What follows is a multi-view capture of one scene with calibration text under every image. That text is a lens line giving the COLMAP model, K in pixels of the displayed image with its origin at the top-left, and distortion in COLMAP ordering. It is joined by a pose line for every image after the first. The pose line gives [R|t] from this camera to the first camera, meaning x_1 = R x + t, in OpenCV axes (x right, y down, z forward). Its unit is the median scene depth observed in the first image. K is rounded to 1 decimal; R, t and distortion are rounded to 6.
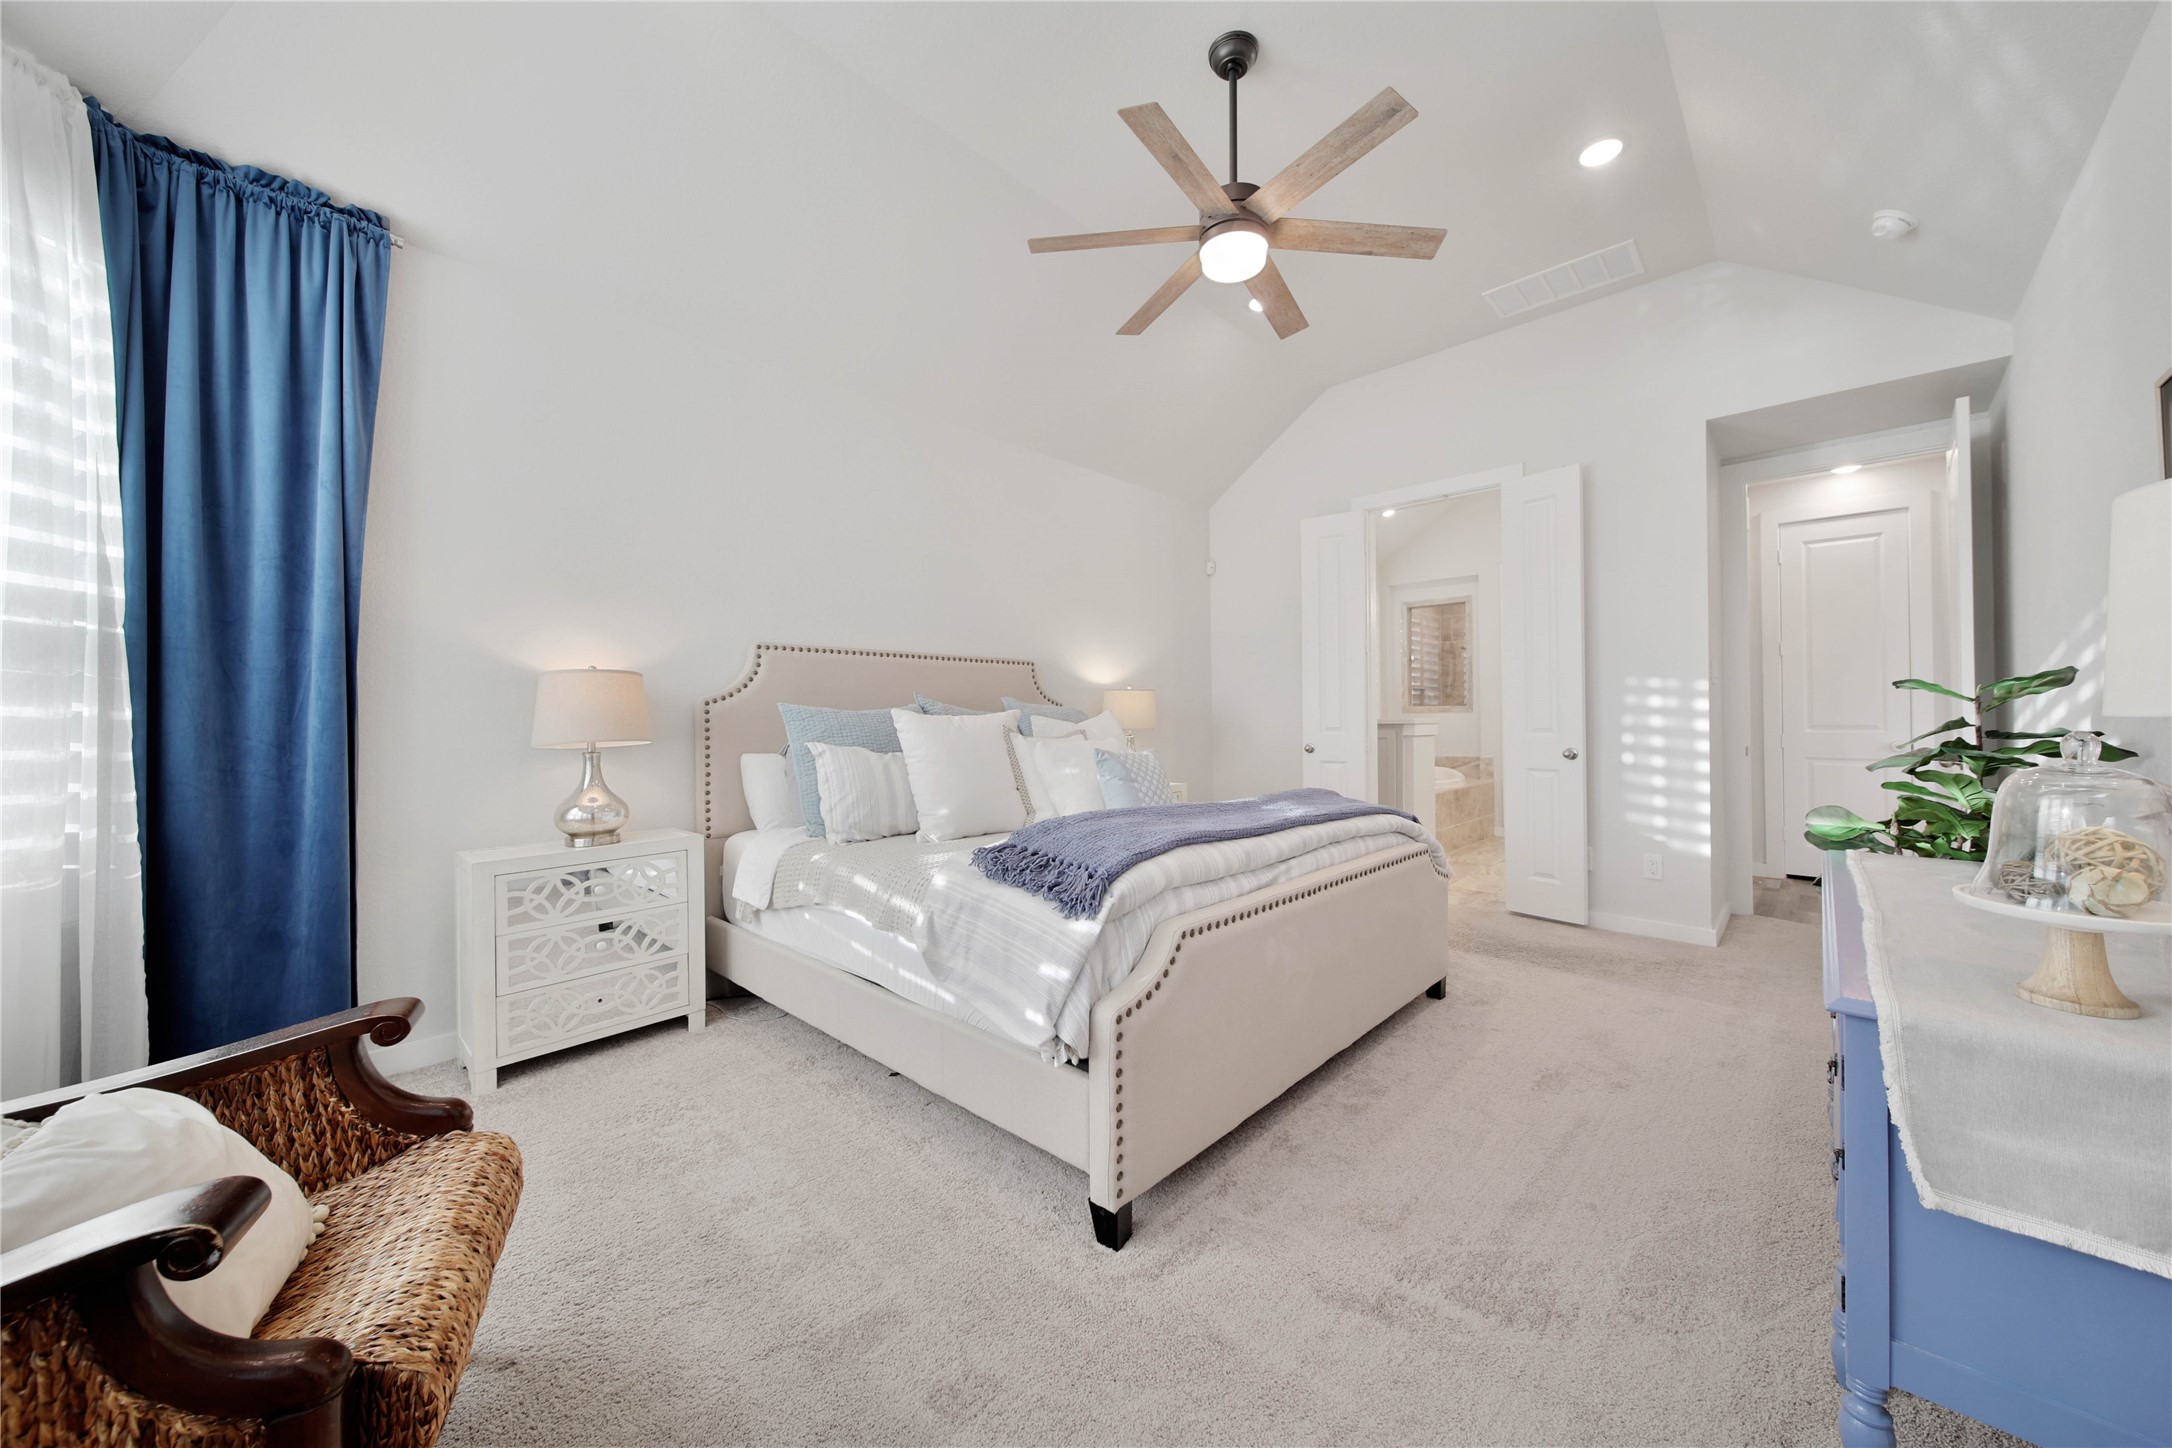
lens RADIAL K [[766.7, 0, 1077.0], [0, 766.7, 717.9], [0, 0, 1]] dist [0.001930, -0.001409]
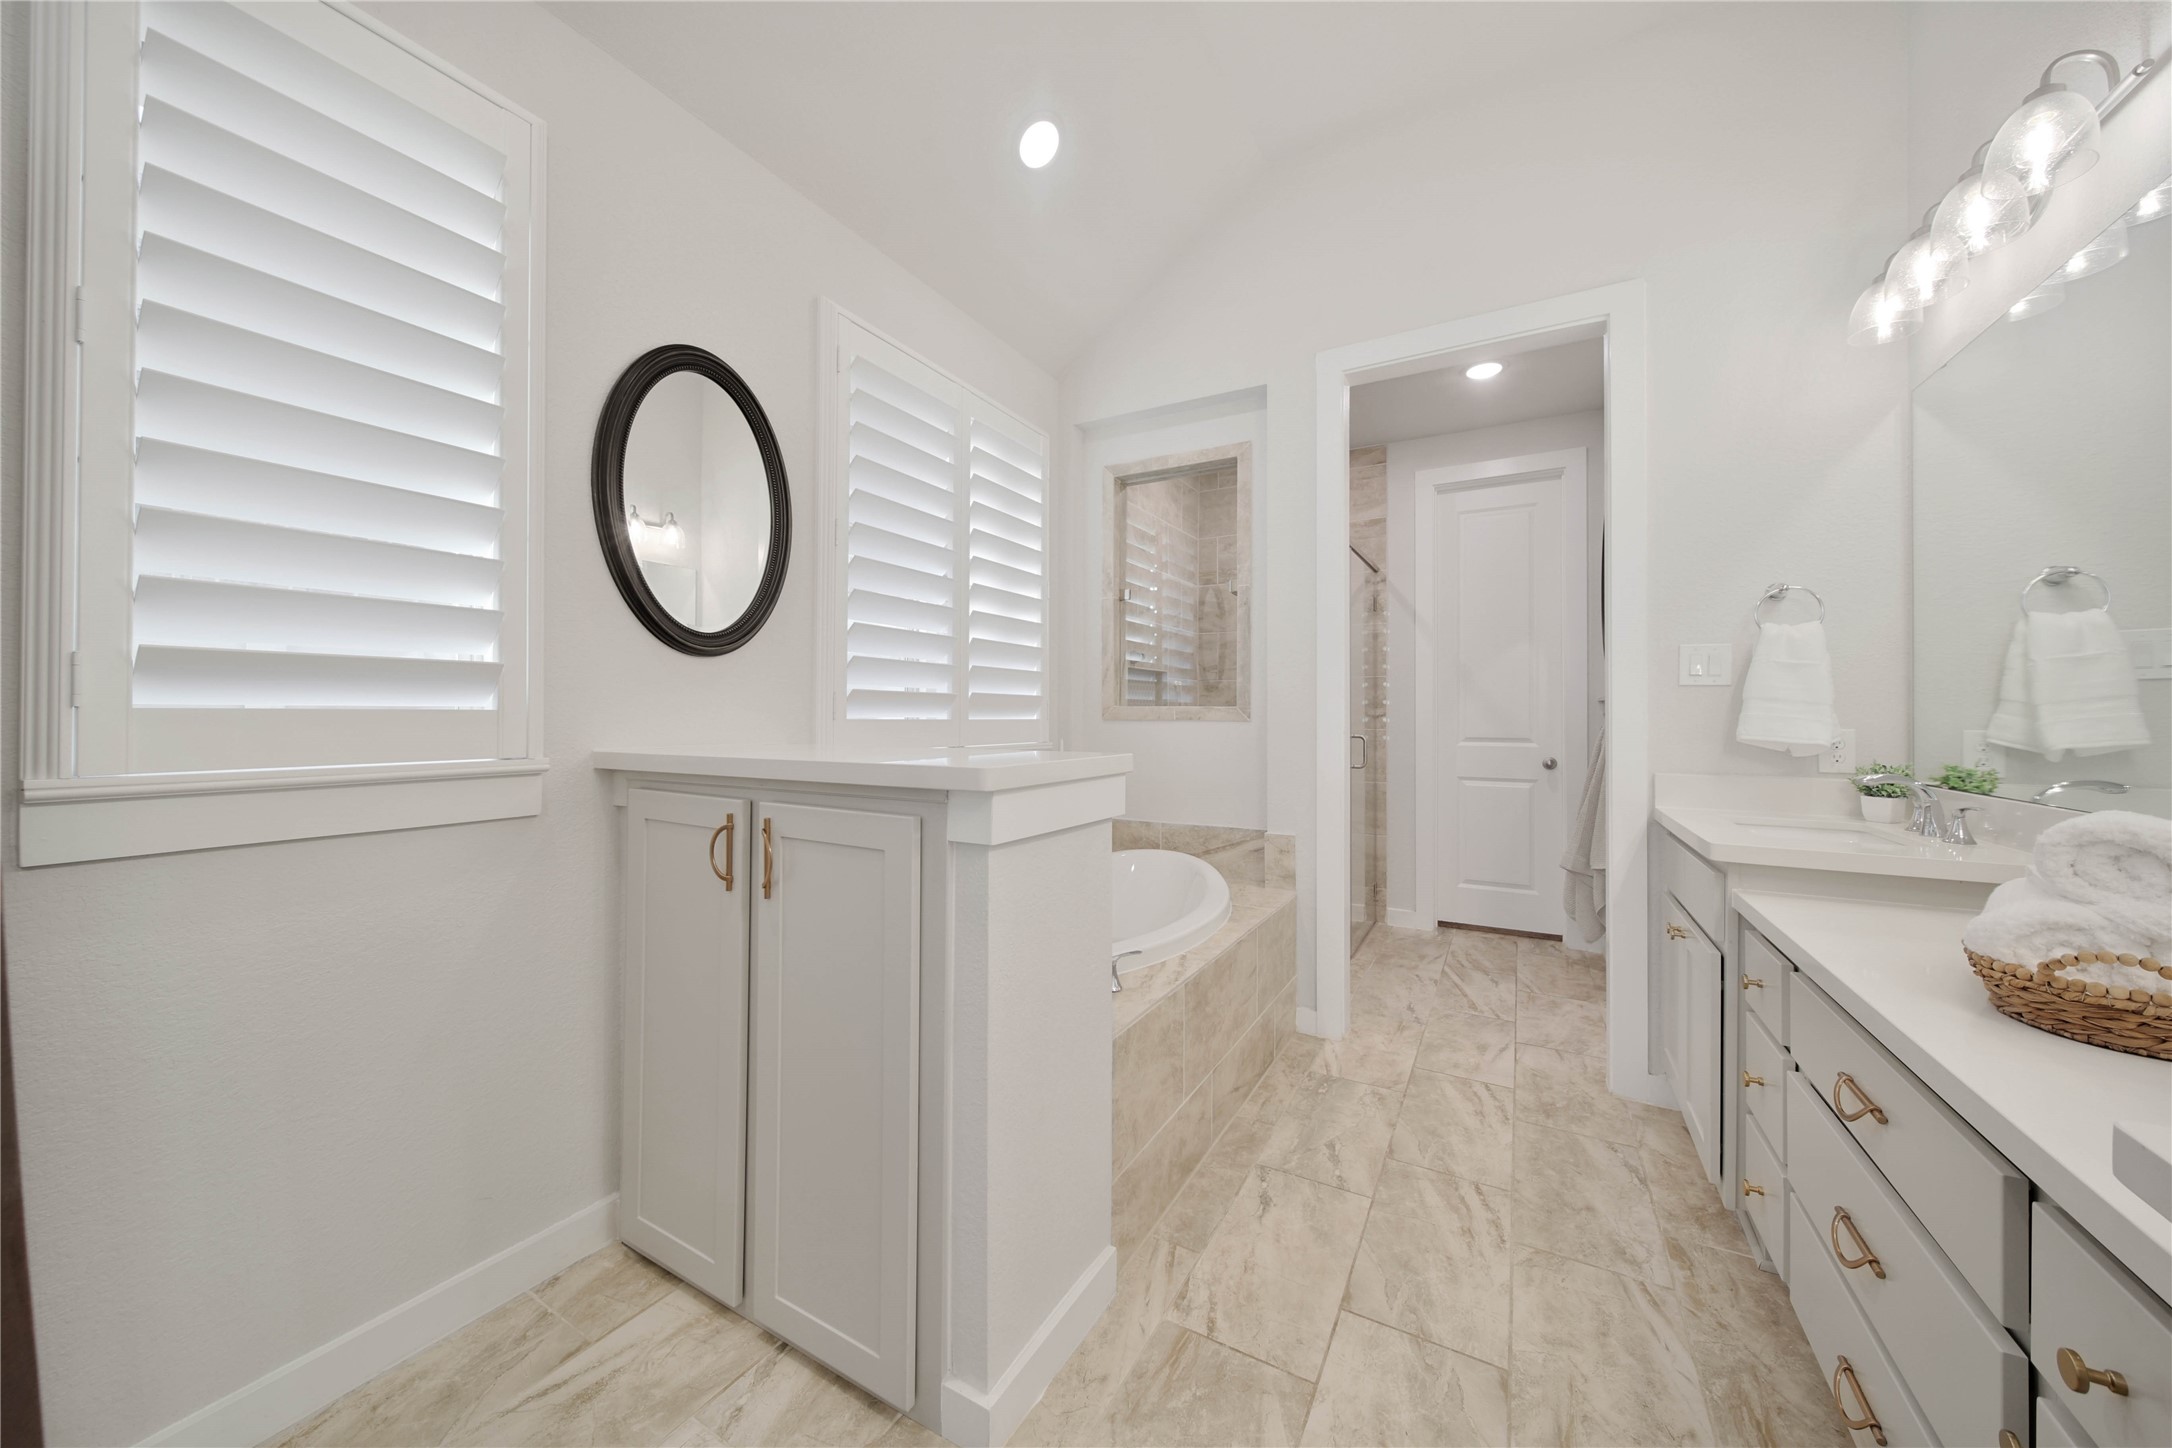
lens RADIAL K [[766.7, 0, 1084.5], [0, 766.7, 711.5], [0, 0, 1]] dist [0.001930, -0.001409]
pose [[0.967154, 0.010687, 0.253968, 0.299053], [-0.009609, 0.999939, -0.005487, -0.009312], [-0.254011, 0.002866, 0.967197, 0.573792]]
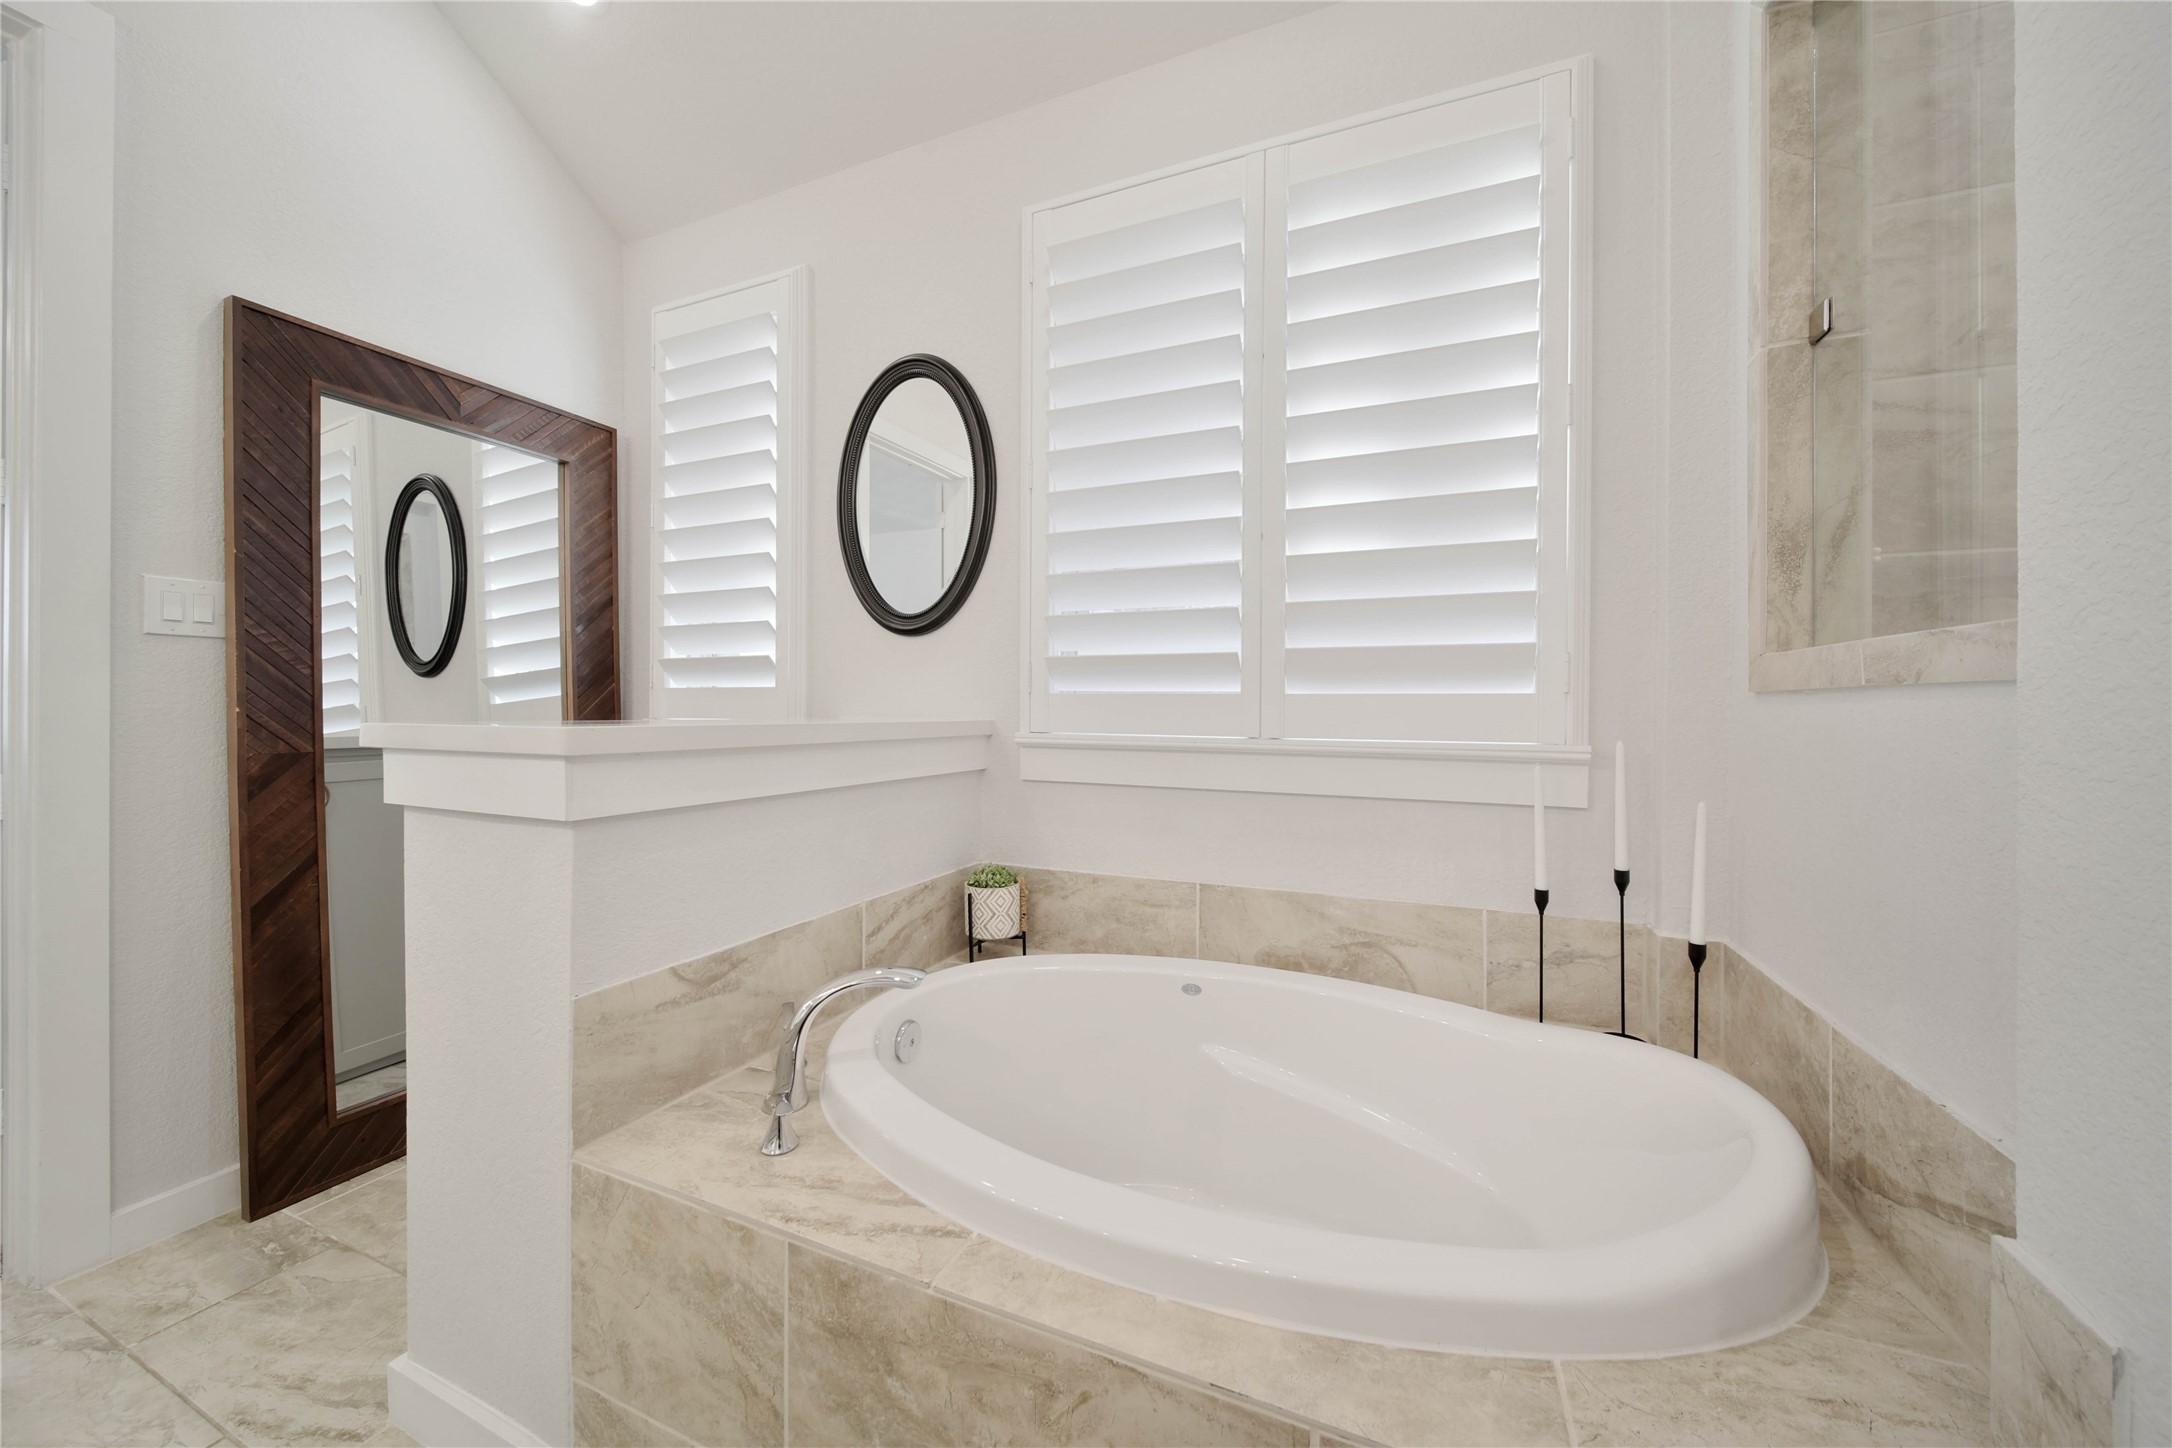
lens RADIAL K [[766.7, 0, 1075.7], [0, 766.7, 702.6], [0, 0, 1]] dist [0.001930, -0.001409]
pose [[0.357776, 0.006205, -0.933787, 0.513394], [-0.002068, 0.999981, 0.005852, -0.005620], [0.933805, -0.000163, 0.357782, 0.799313]]
